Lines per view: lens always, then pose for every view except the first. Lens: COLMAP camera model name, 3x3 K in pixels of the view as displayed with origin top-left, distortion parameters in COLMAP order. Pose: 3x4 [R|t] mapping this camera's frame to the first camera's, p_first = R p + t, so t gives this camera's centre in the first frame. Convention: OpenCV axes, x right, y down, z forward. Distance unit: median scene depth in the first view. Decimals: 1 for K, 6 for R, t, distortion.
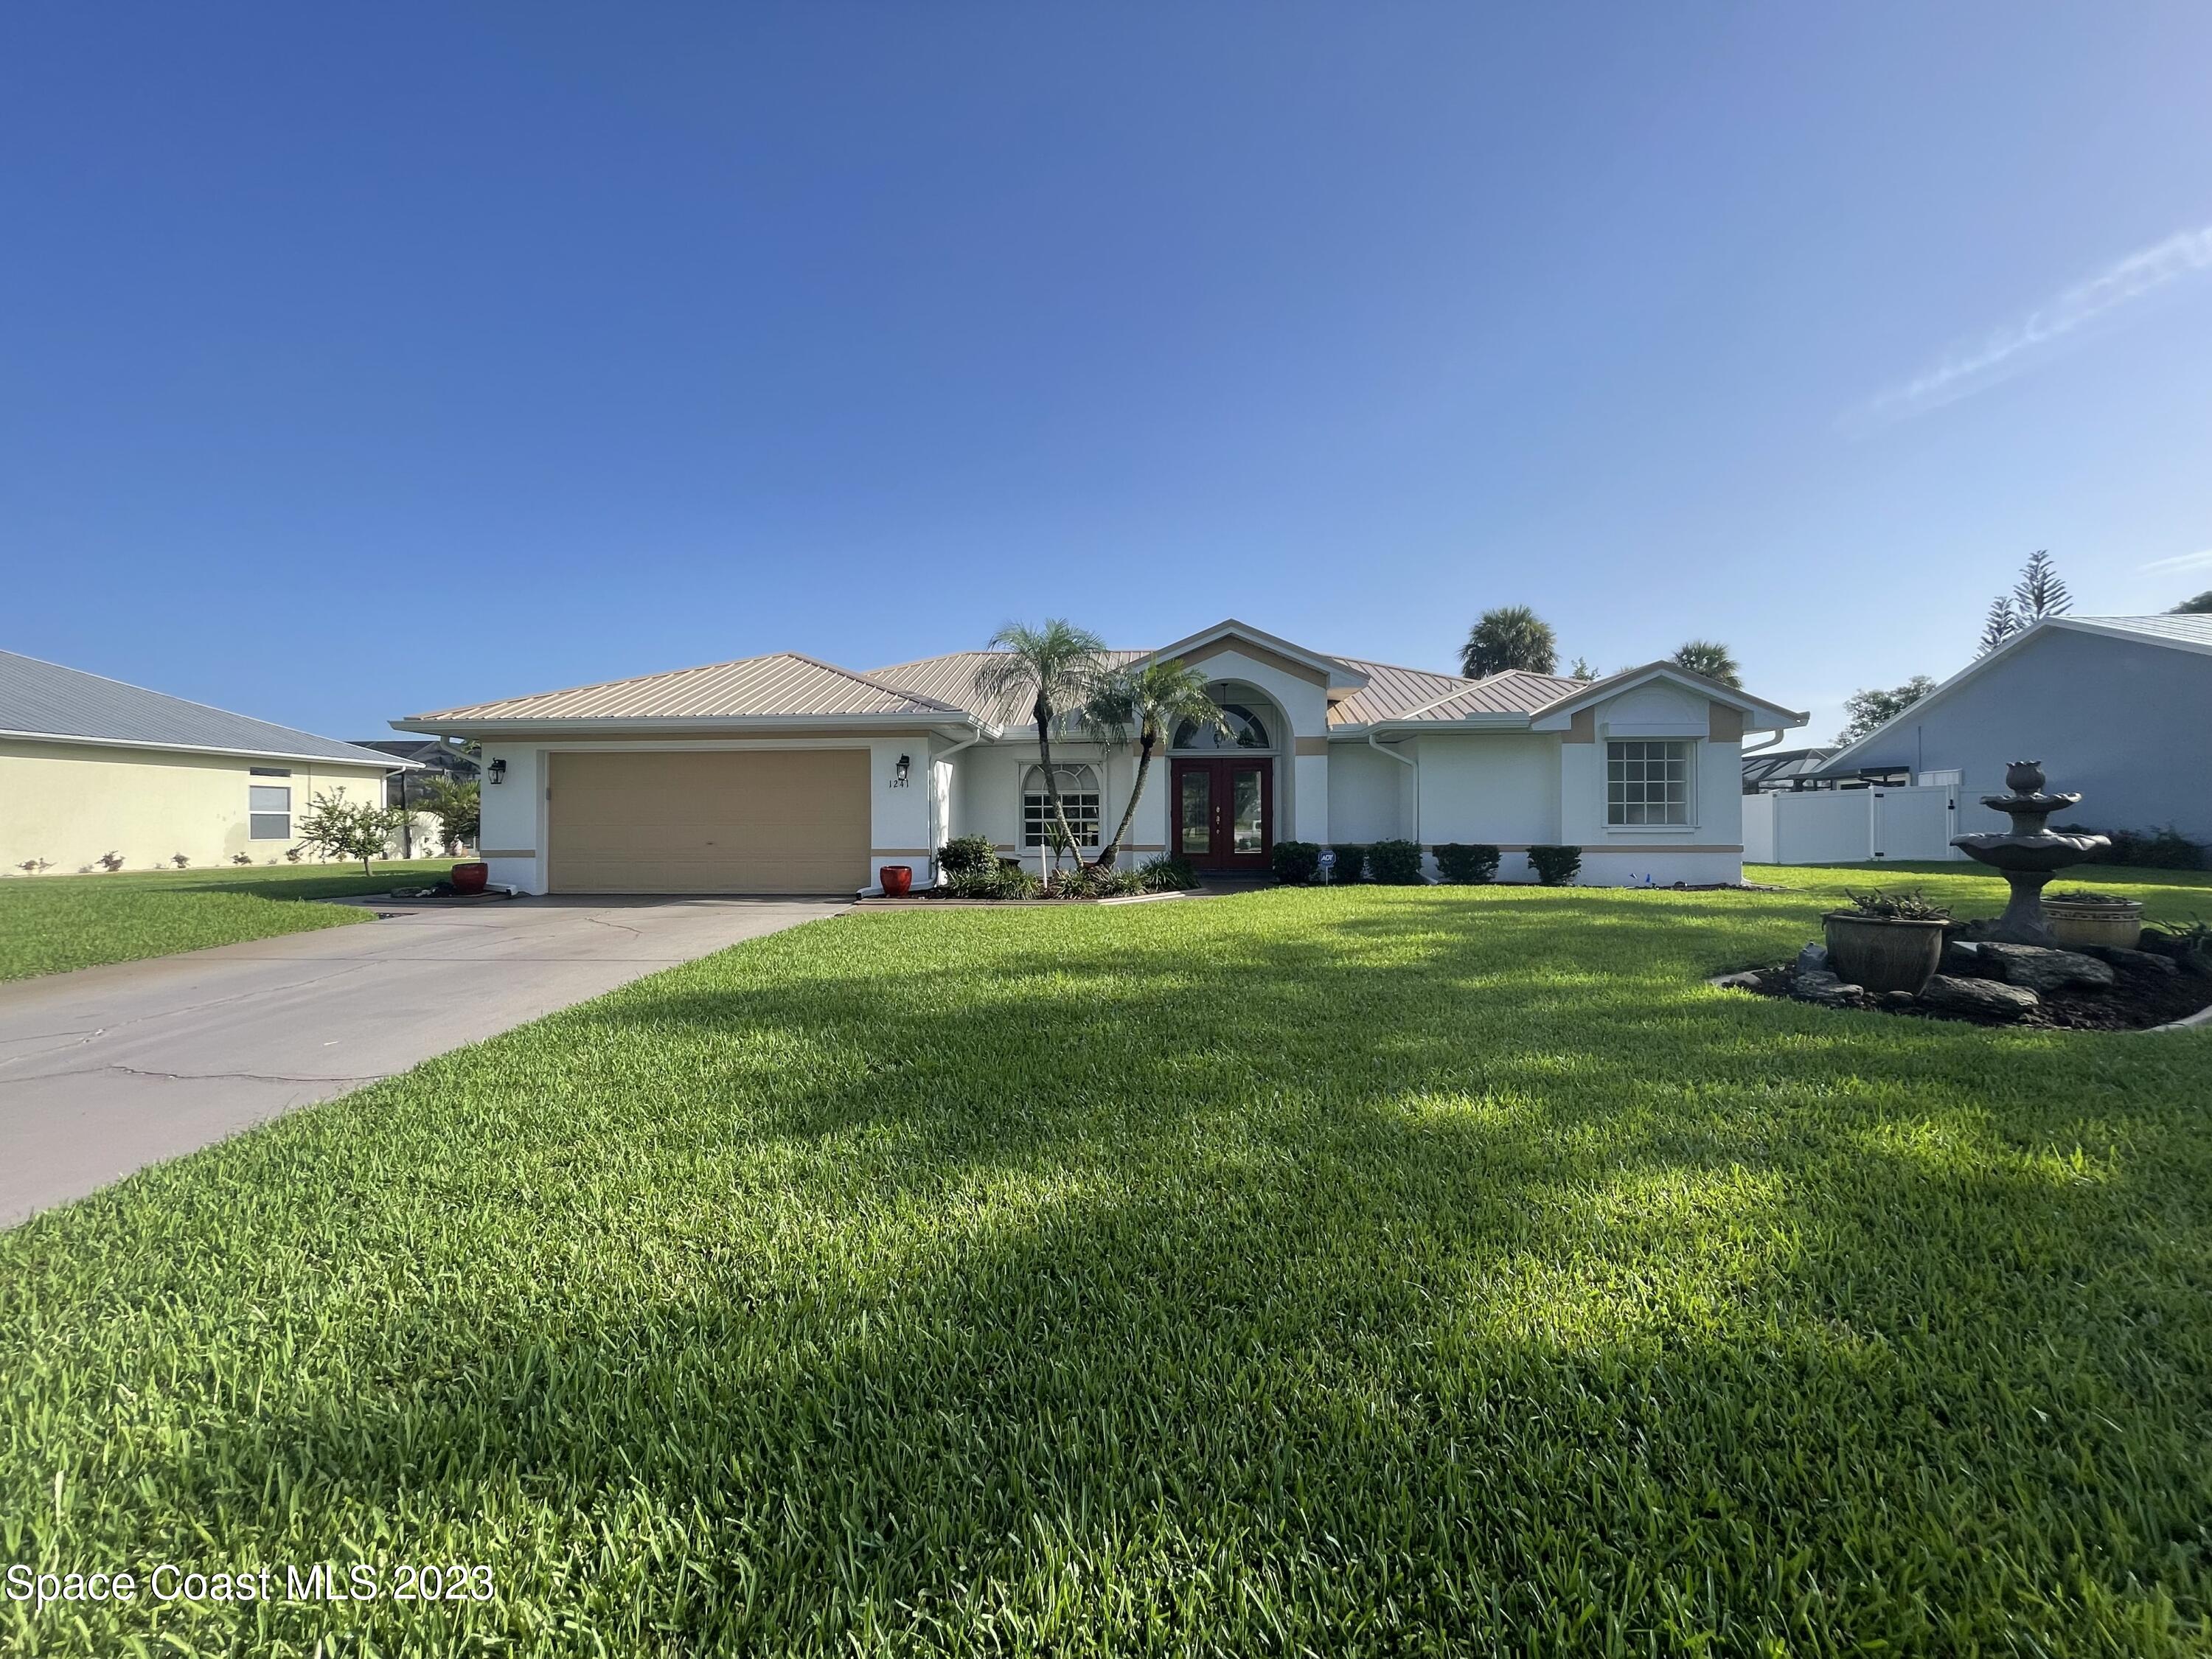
lens RADIAL K [[889.9, 0, 1105.6], [0, 889.9, 831.8], [0, 0, 1]] dist [0.000301, 0.000008]
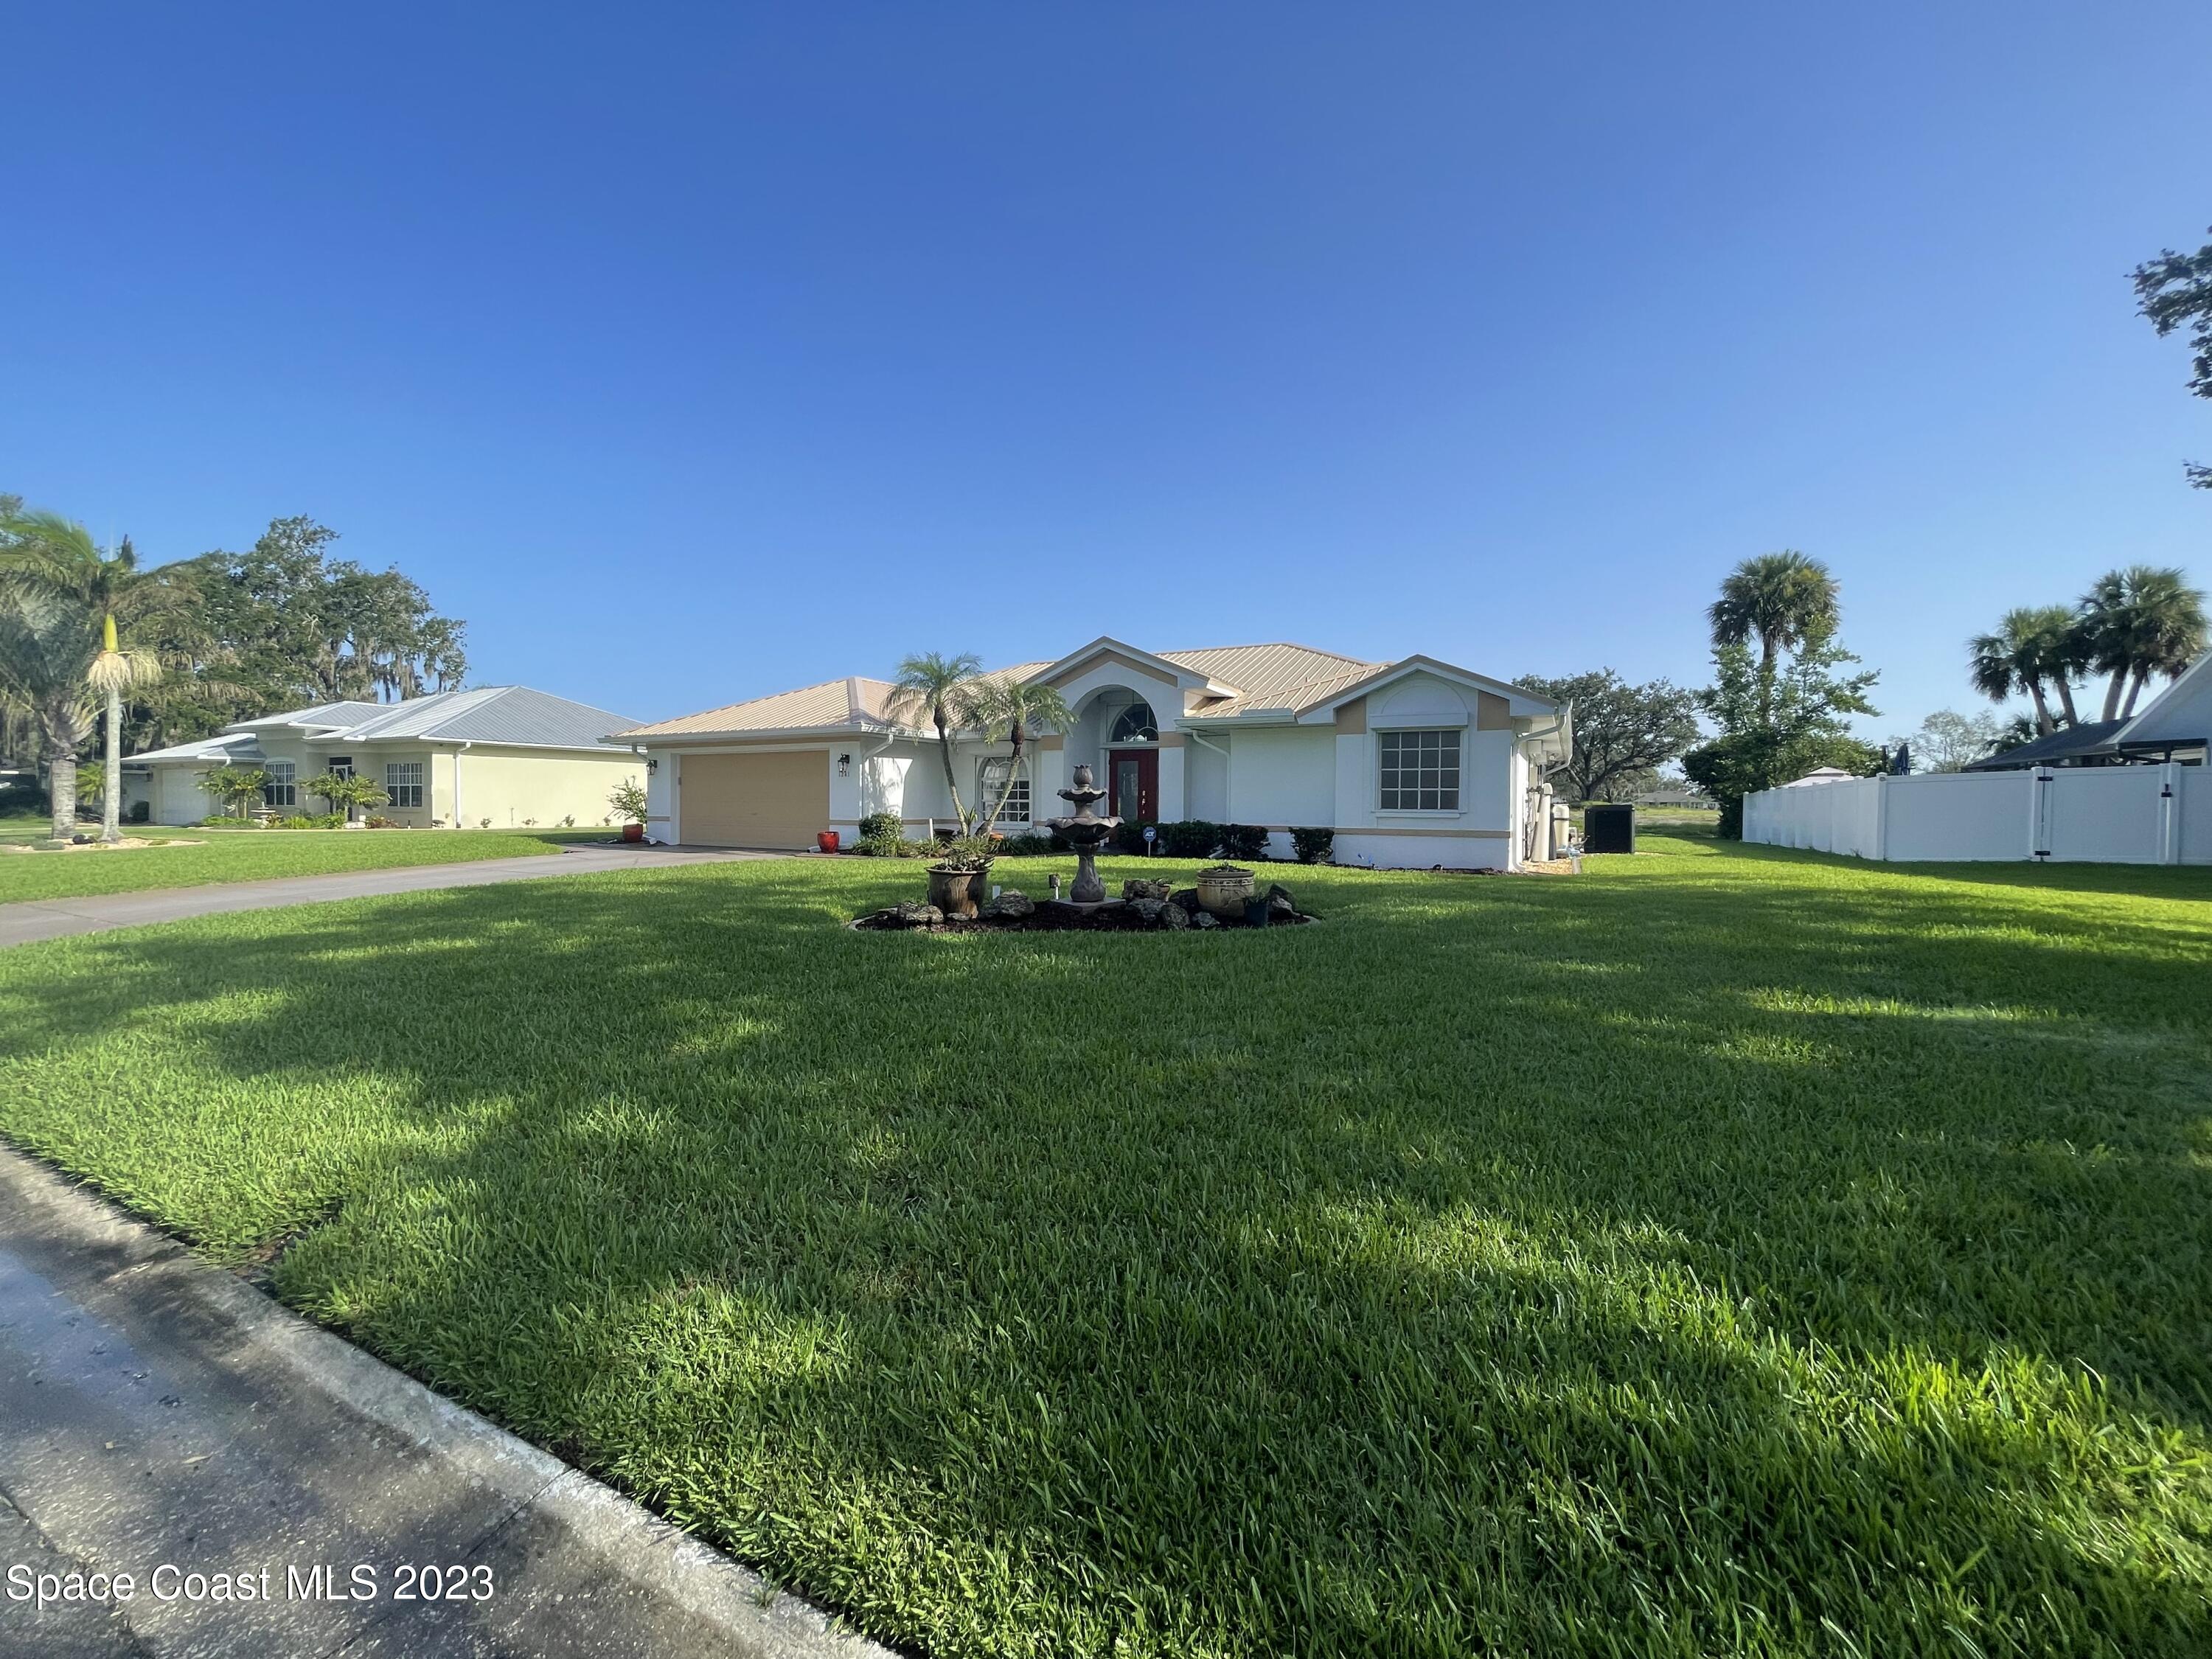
lens RADIAL K [[889.9, 0, 1107.2], [0, 889.9, 821.4], [0, 0, 1]] dist [0.000301, 0.000008]
pose [[0.904294, 0.018924, -0.426490, 0.721511], [-0.013998, 0.999794, 0.014683, -0.004887], [0.426680, -0.007308, 0.904373, -0.105166]]
